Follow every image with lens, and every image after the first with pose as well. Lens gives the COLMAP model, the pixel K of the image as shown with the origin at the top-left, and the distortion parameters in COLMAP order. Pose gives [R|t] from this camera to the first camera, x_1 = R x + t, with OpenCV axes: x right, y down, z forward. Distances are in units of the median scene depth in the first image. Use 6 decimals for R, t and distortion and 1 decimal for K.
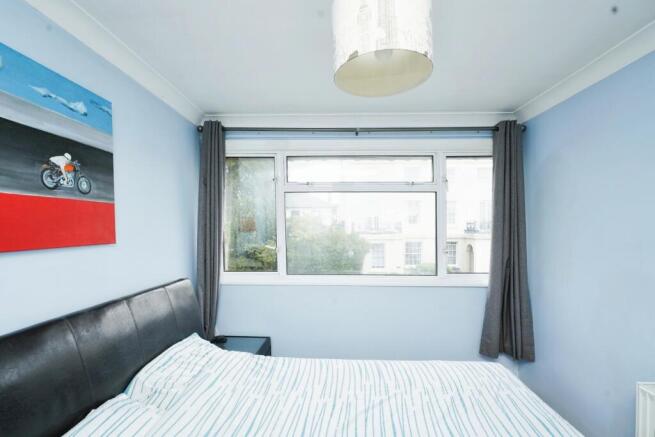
lens RADIAL K [[315.7, 0, 327.5], [0, 315.7, 218.5], [0, 0, 1]] dist [-0.022690, -0.000528]
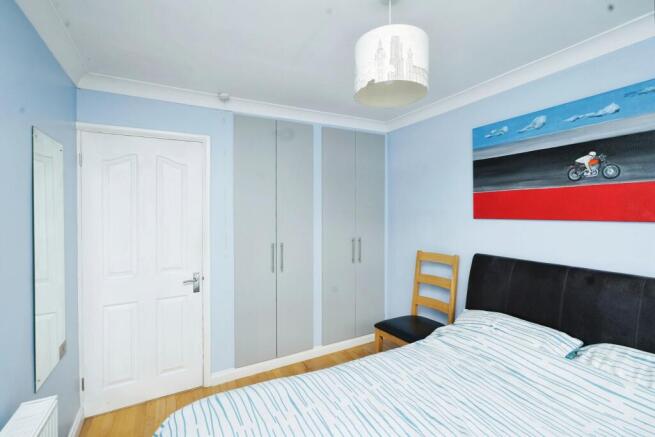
lens RADIAL K [[315.7, 0, 327.5], [0, 315.7, 218.5], [0, 0, 1]] dist [-0.022690, -0.000528]
pose [[-0.885560, -0.002376, -0.464519, 0.814689], [0.002109, 0.999956, -0.009135, 0.091636], [0.464520, -0.009069, -0.885516, 1.666257]]
